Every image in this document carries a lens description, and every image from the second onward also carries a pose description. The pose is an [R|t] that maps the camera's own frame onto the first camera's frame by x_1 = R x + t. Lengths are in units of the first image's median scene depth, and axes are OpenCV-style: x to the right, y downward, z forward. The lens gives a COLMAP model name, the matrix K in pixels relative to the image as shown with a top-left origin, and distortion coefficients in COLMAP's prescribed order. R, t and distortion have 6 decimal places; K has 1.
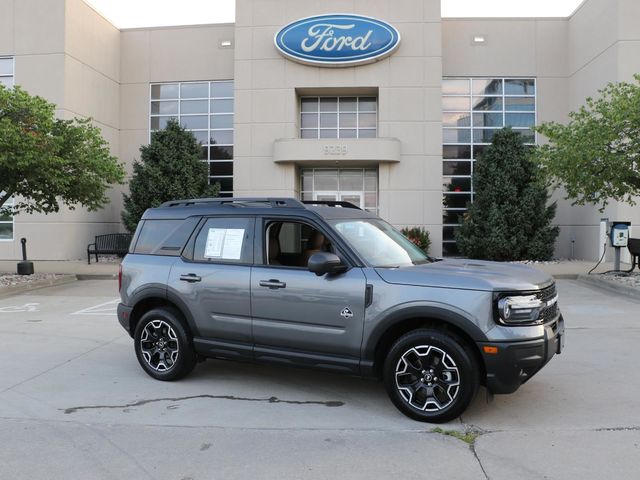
lens RADIAL K [[637.2, 0, 320.0], [0, 637.2, 240.0], [0, 0, 1]] dist [-0.132306, 0.038221]
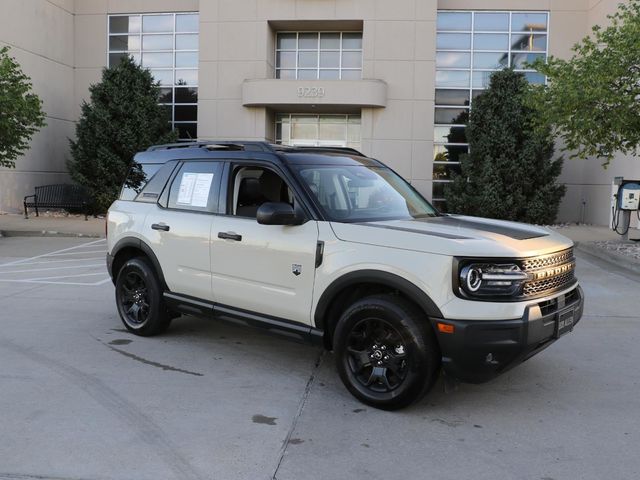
lens RADIAL K [[650.5, 0, 320.0], [0, 650.5, 240.0], [0, 0, 1]] dist [-0.089091, -0.012563]
pose [[0.999432, 0.019753, -0.027302, 0.068442], [-0.017735, 0.997226, 0.072287, -0.003838], [0.028654, -0.071762, 0.997010, 0.101214]]
